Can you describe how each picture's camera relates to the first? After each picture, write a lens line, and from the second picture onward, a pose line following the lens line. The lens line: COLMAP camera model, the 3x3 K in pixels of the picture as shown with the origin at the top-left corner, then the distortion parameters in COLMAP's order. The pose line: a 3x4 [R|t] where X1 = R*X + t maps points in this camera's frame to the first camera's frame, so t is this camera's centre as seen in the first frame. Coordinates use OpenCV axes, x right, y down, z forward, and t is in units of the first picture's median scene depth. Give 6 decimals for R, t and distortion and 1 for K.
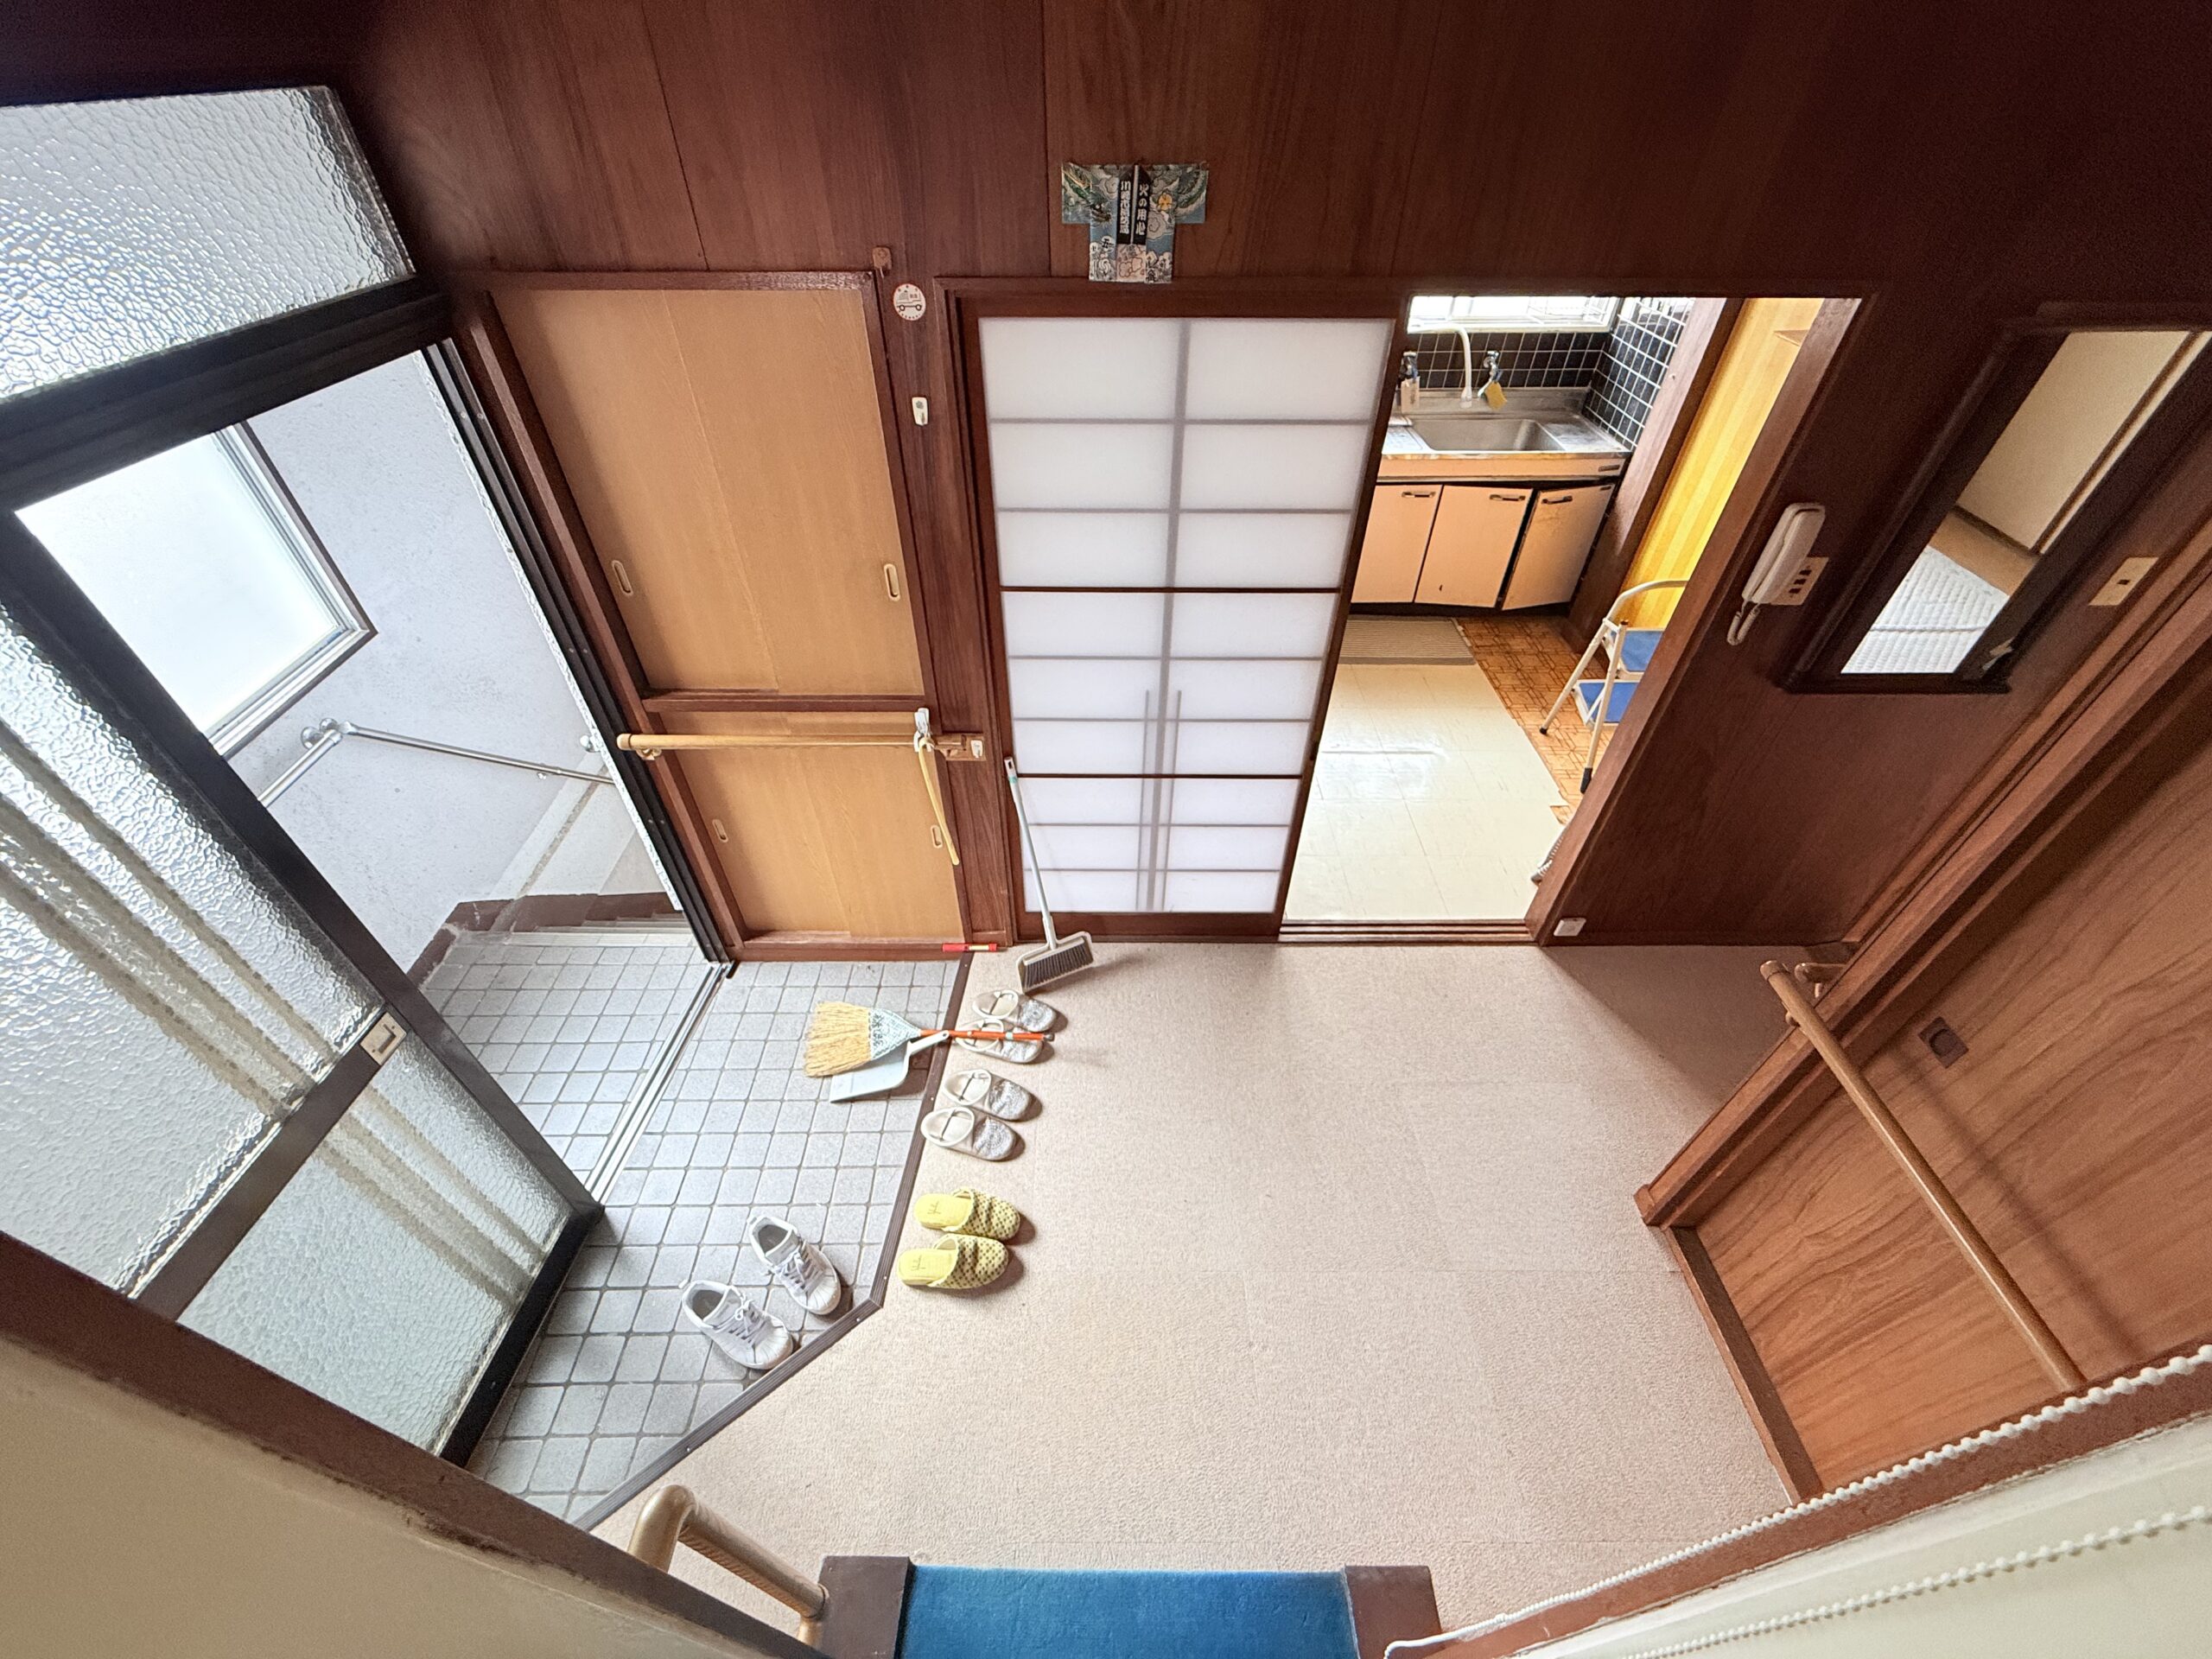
lens RADIAL K [[878.8, 0, 1097.8], [0, 878.8, 830.1], [0, 0, 1]] dist [-0.001958, -0.000236]
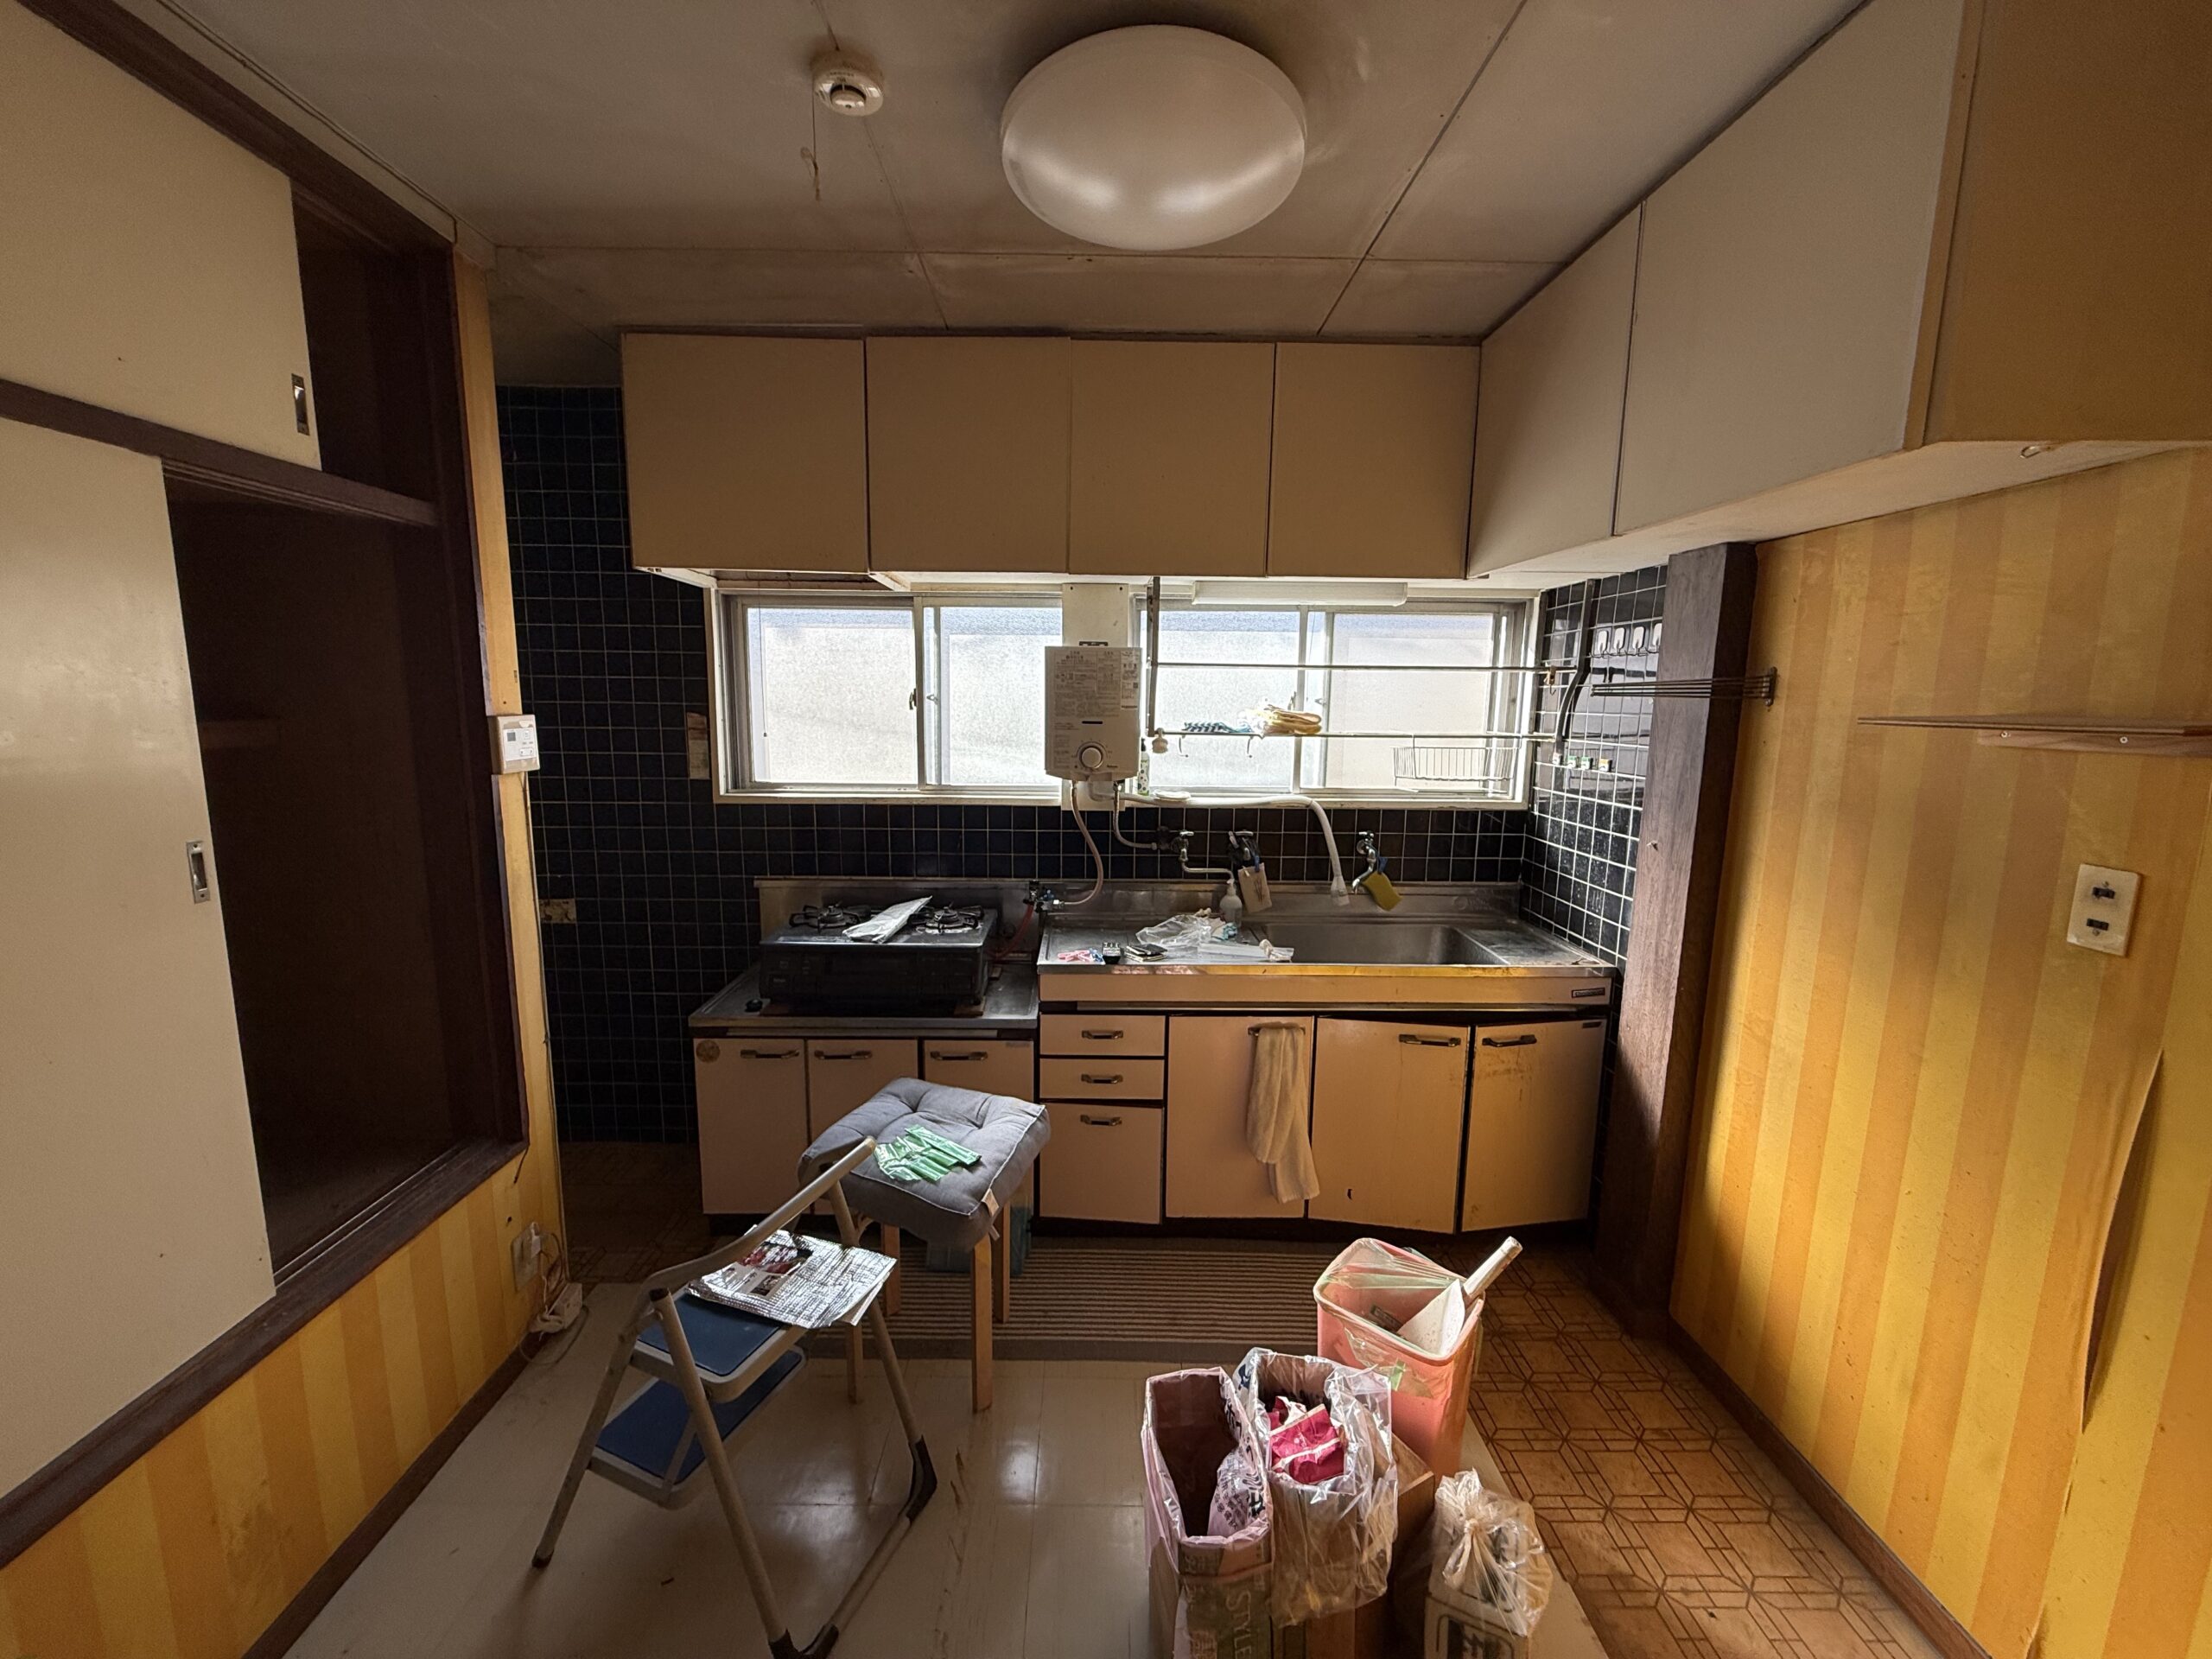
lens RADIAL K [[878.8, 0, 1095.4], [0, 878.8, 822.5], [0, 0, 1]] dist [-0.001958, -0.000236]
pose [[0.999841, 0.014486, 0.010422, 0.385612], [-0.006181, 0.828991, -0.559228, -0.277818], [-0.016740, 0.559075, 0.828948, 0.717835]]
